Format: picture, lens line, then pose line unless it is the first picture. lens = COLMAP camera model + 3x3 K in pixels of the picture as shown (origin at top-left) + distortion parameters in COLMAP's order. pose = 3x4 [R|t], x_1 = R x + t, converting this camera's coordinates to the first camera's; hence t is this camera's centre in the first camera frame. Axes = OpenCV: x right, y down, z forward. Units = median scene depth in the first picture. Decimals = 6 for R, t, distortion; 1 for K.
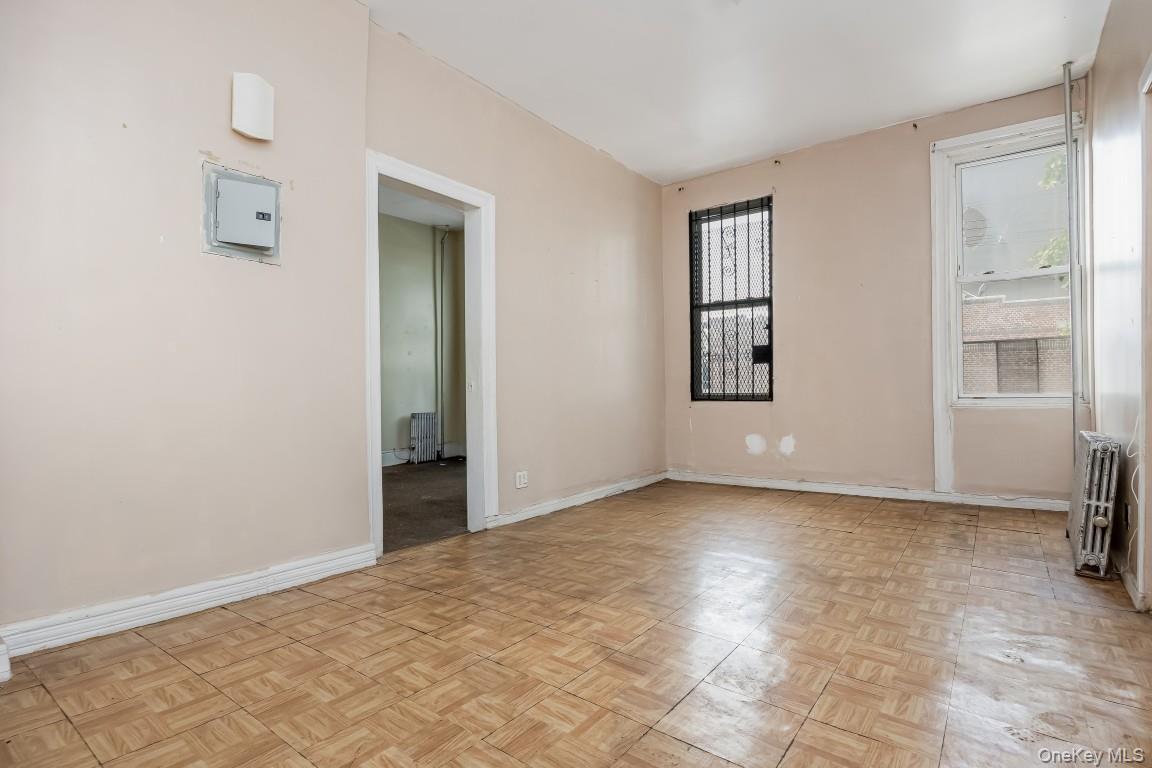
lens RADIAL K [[561.3, 0, 578.2], [0, 561.3, 395.0], [0, 0, 1]] dist [-0.014786, -0.000073]
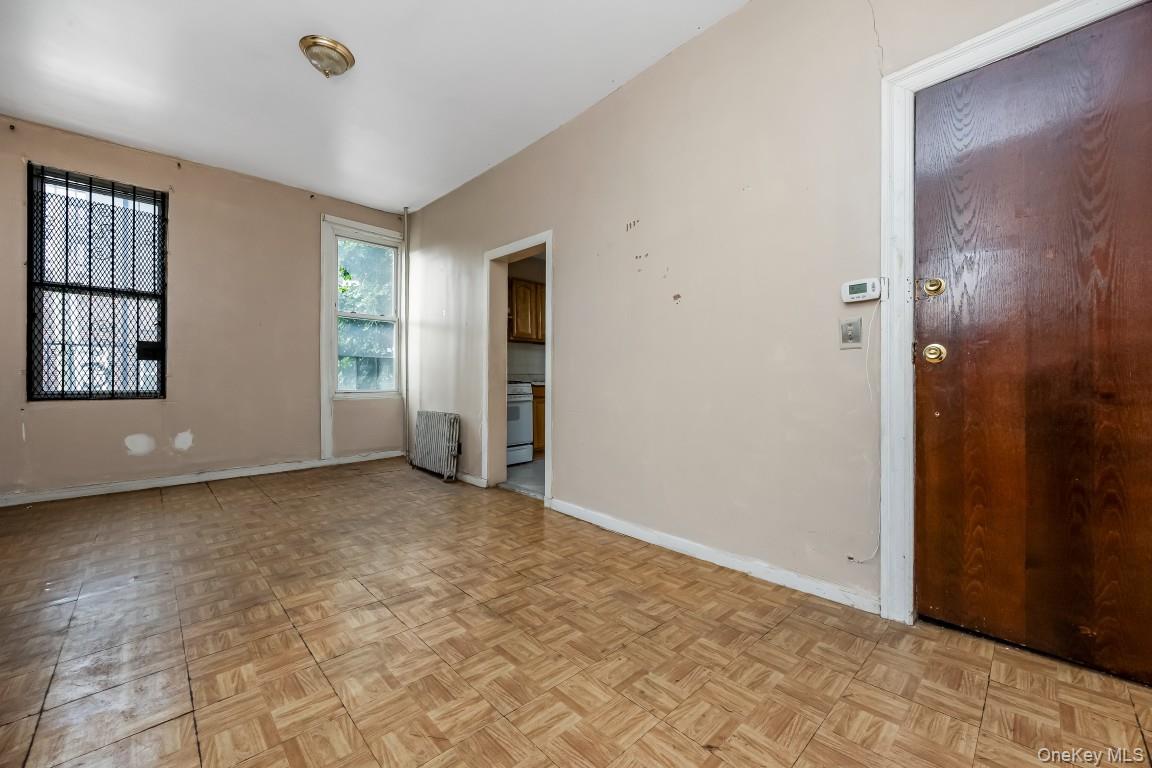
lens RADIAL K [[446.1, 0, 576.9], [0, 446.1, 386.1], [0, 0, 1]] dist [-0.000990, 0.000159]
pose [[0.162461, 0.000537, 0.986715, -0.388820], [0.001336, 0.999999, -0.000764, -0.012334], [-0.986714, 0.001442, 0.162460, 0.180100]]
